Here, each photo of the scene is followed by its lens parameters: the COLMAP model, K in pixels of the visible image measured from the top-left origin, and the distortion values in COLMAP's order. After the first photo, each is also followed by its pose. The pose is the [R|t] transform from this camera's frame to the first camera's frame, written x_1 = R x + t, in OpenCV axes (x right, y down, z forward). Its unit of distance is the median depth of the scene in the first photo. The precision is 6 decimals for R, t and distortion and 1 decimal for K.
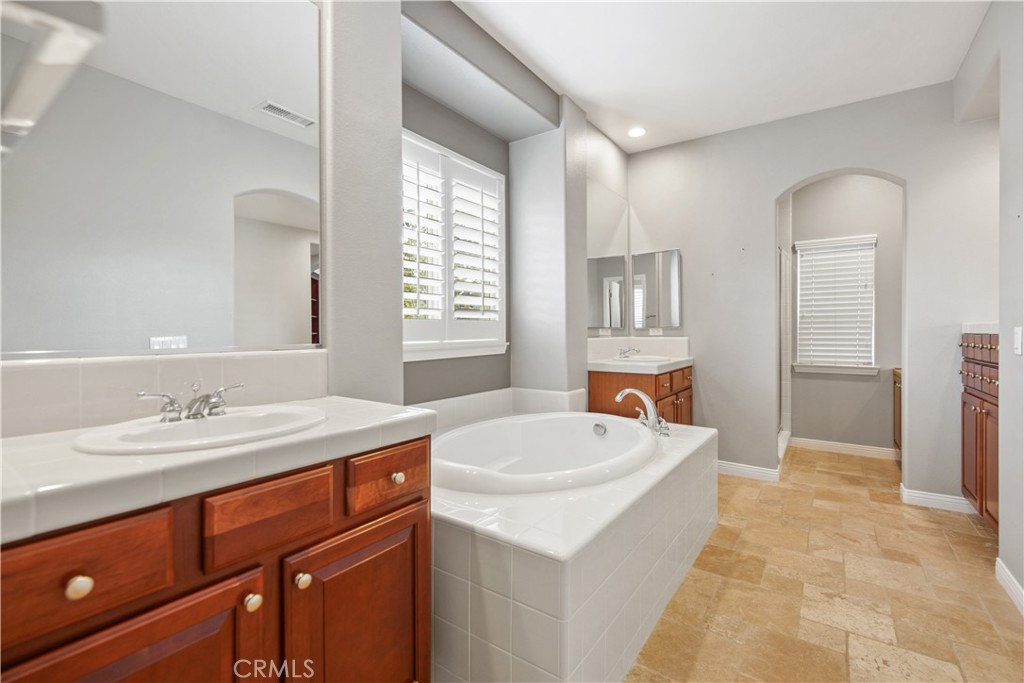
lens RADIAL K [[463.6, 0, 497.9], [0, 463.6, 334.0], [0, 0, 1]] dist [-0.001546, -0.002677]
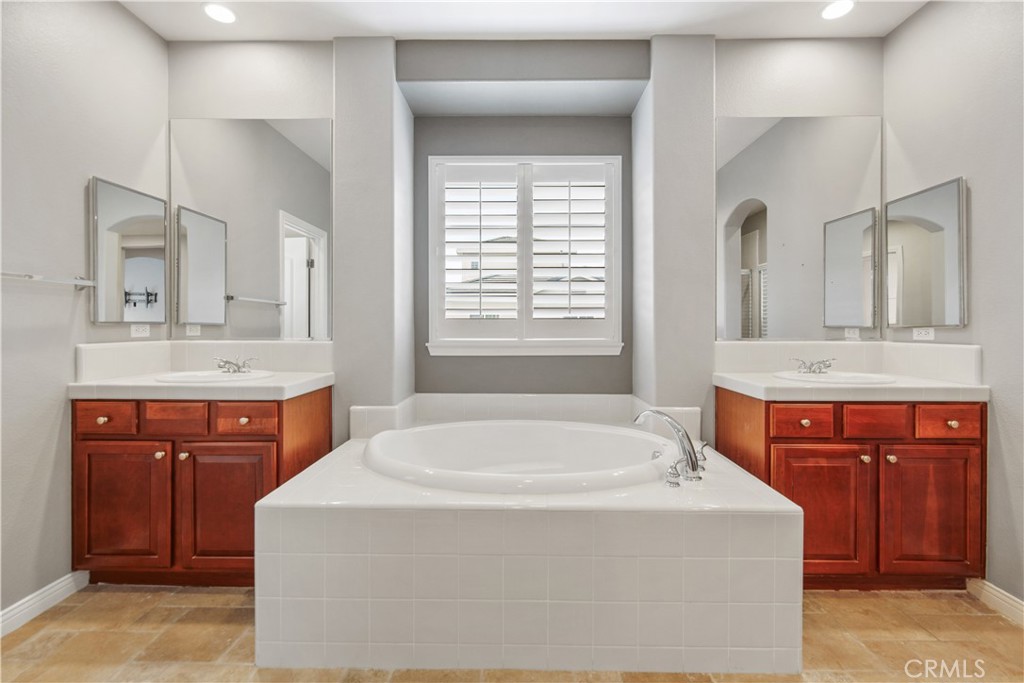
lens RADIAL K [[463.6, 0, 516.3], [0, 463.6, 326.5], [0, 0, 1]] dist [-0.001546, -0.002677]
pose [[0.562274, 0.005606, -0.826932, 0.841432], [-0.009267, 0.999957, 0.000478, -0.015478], [0.826899, 0.007394, 0.562302, 0.441085]]
